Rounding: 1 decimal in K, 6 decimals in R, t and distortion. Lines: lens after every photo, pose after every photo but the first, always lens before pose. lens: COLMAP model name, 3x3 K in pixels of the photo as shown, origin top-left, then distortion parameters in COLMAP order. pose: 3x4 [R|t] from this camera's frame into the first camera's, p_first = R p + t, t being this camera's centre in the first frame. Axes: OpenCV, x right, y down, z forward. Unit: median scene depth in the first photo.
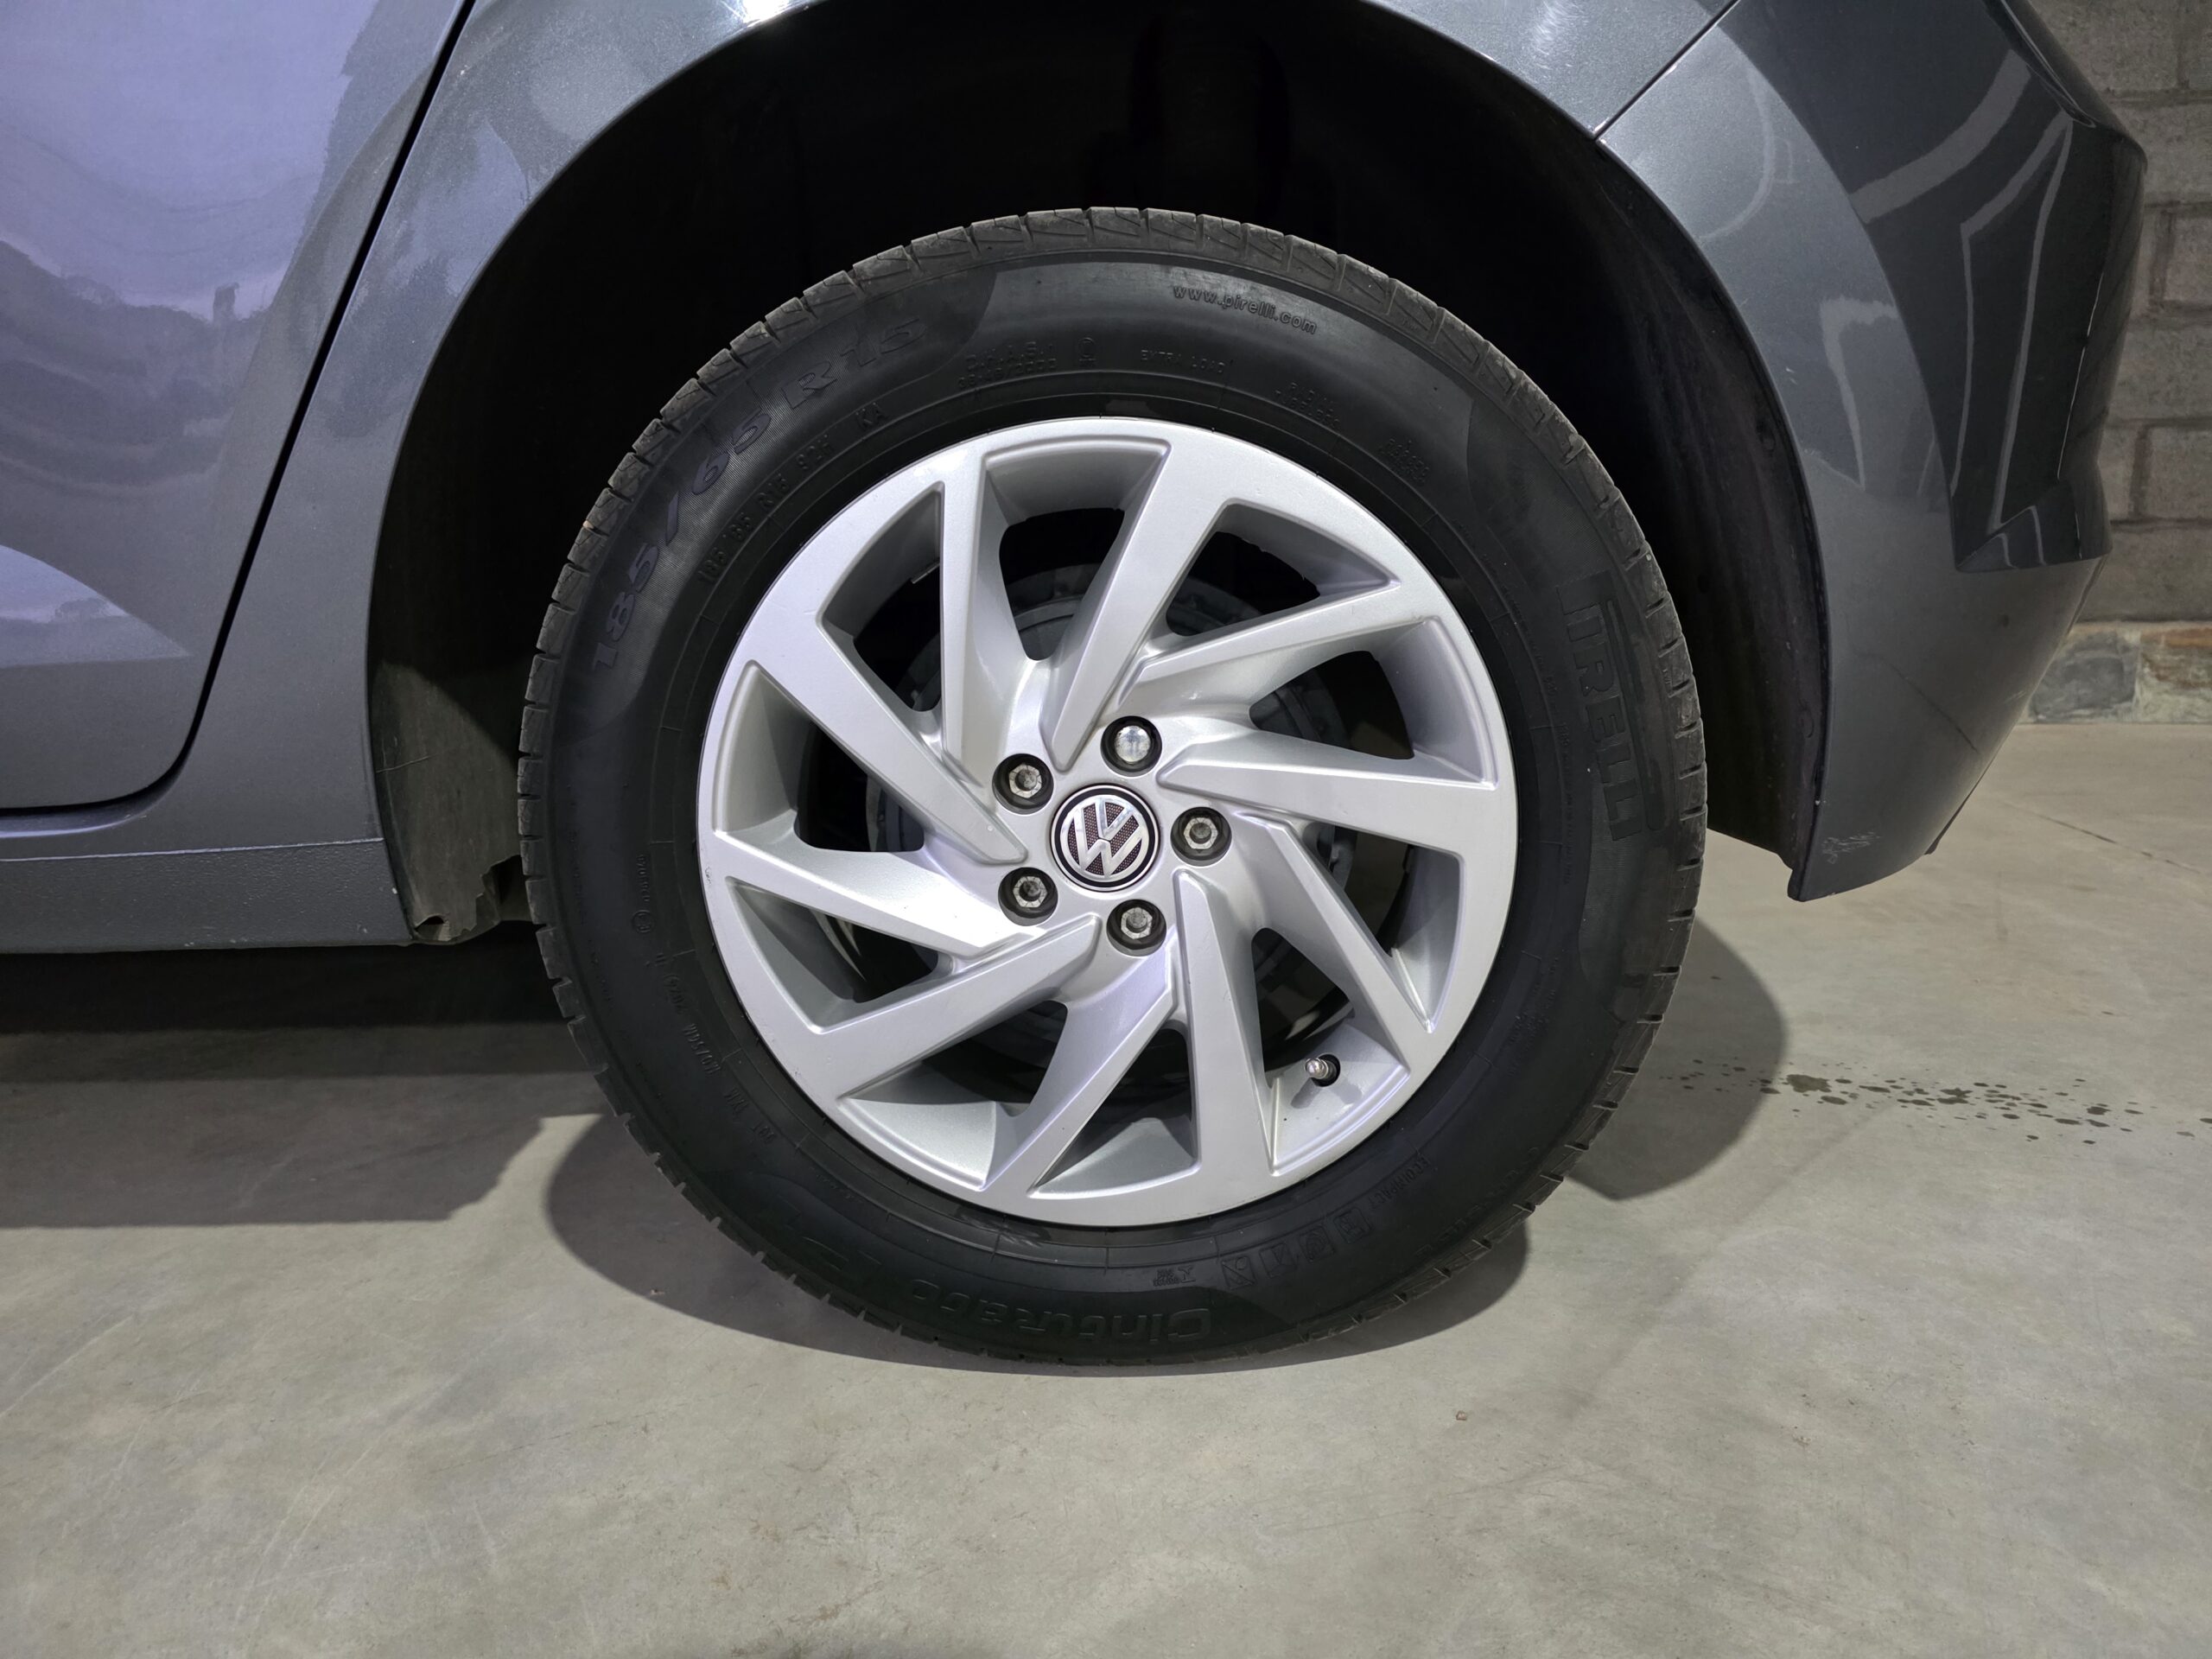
lens RADIAL K [[1495.1, 0, 1106.0], [0, 1495.1, 829.5], [0, 0, 1]] dist [0.048822, -0.042574]
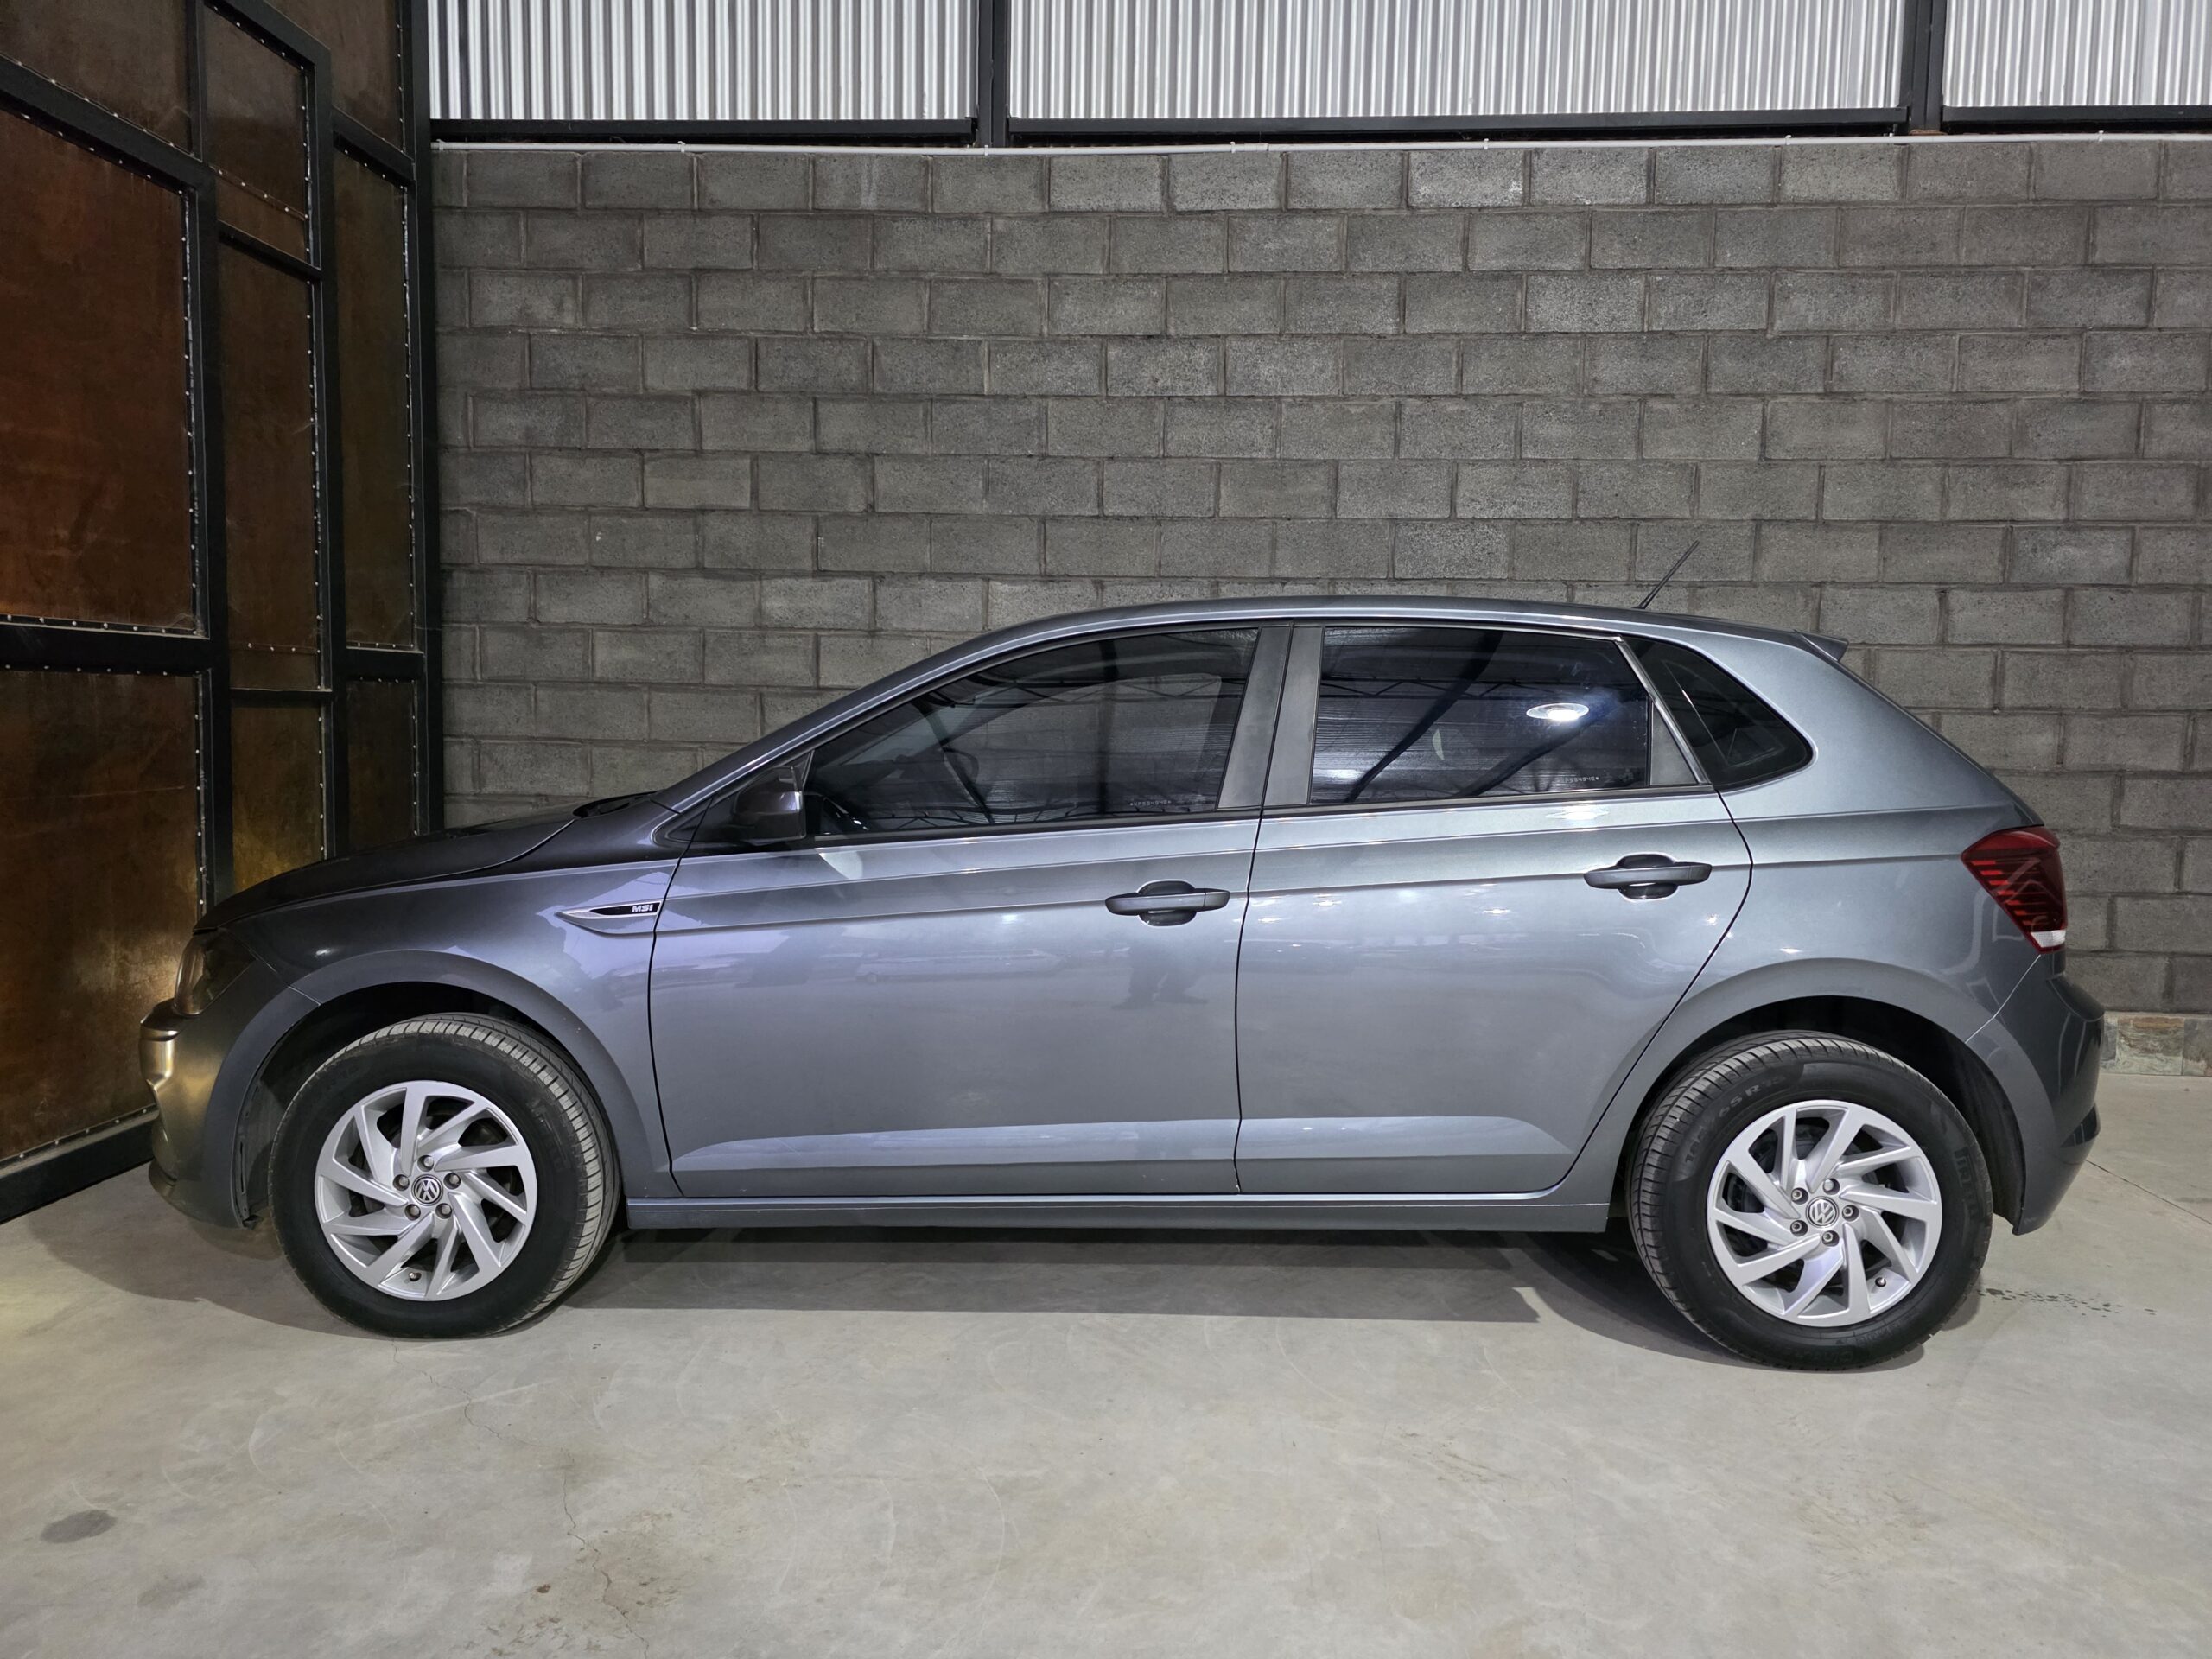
lens RADIAL K [[1489.0, 0, 1113.2], [0, 1489.0, 825.7], [0, 0, 1]] dist [0.057816, -0.049897]
pose [[0.999529, 0.030269, 0.005020, -1.341380], [-0.029380, 0.991367, -0.127785, -0.307875], [-0.008844, 0.127577, 0.991789, -2.056067]]
